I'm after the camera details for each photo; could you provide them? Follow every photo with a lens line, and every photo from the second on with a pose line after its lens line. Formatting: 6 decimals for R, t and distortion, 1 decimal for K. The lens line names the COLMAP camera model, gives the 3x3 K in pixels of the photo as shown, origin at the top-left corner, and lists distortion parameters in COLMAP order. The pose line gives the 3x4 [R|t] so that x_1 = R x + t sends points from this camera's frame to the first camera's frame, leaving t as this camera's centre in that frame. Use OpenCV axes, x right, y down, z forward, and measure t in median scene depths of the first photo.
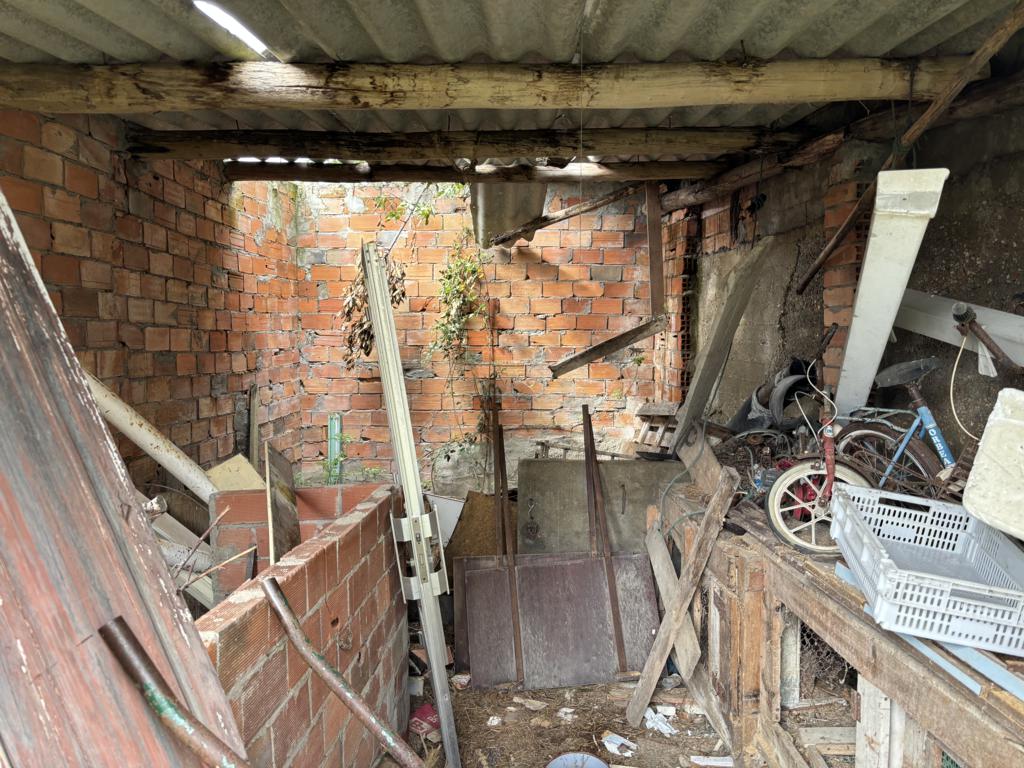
lens RADIAL K [[778.5, 0, 512.9], [0, 778.5, 393.4], [0, 0, 1]] dist [0.001522, -0.002614]
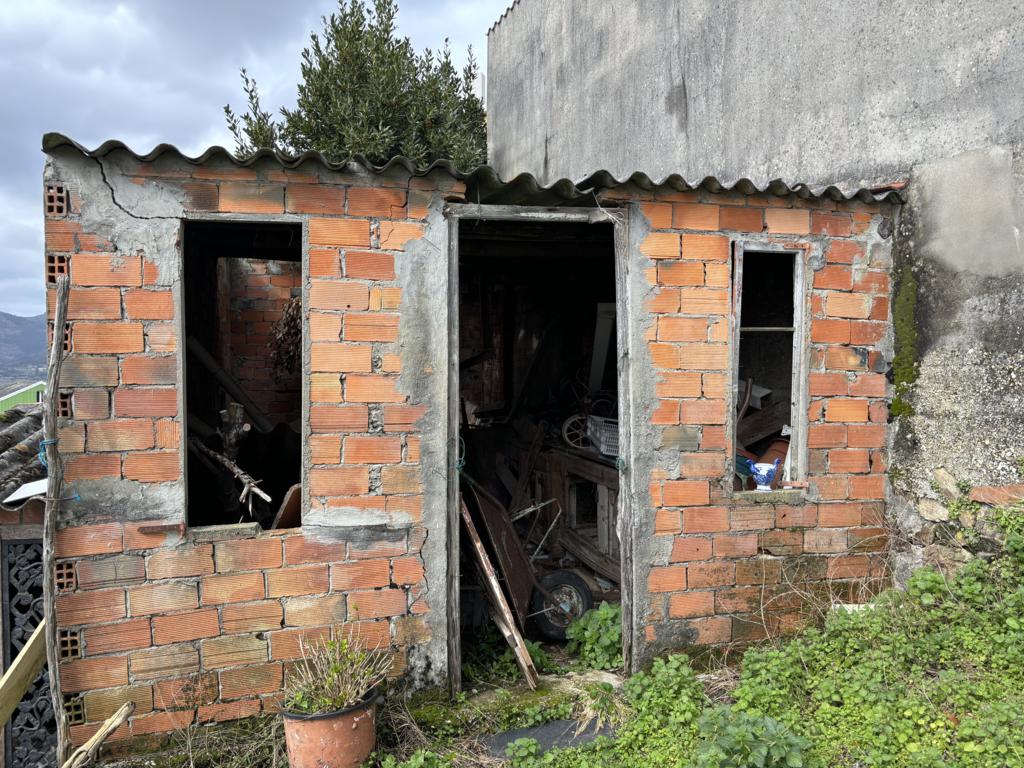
lens RADIAL K [[778.5, 0, 512.3], [0, 778.5, 381.8], [0, 0, 1]] dist [0.001522, -0.002614]
pose [[0.961144, 0.000109, 0.276047, -0.395073], [0.015393, 0.998423, -0.053989, 0.103966], [-0.275617, 0.056140, 0.959627, -1.036019]]
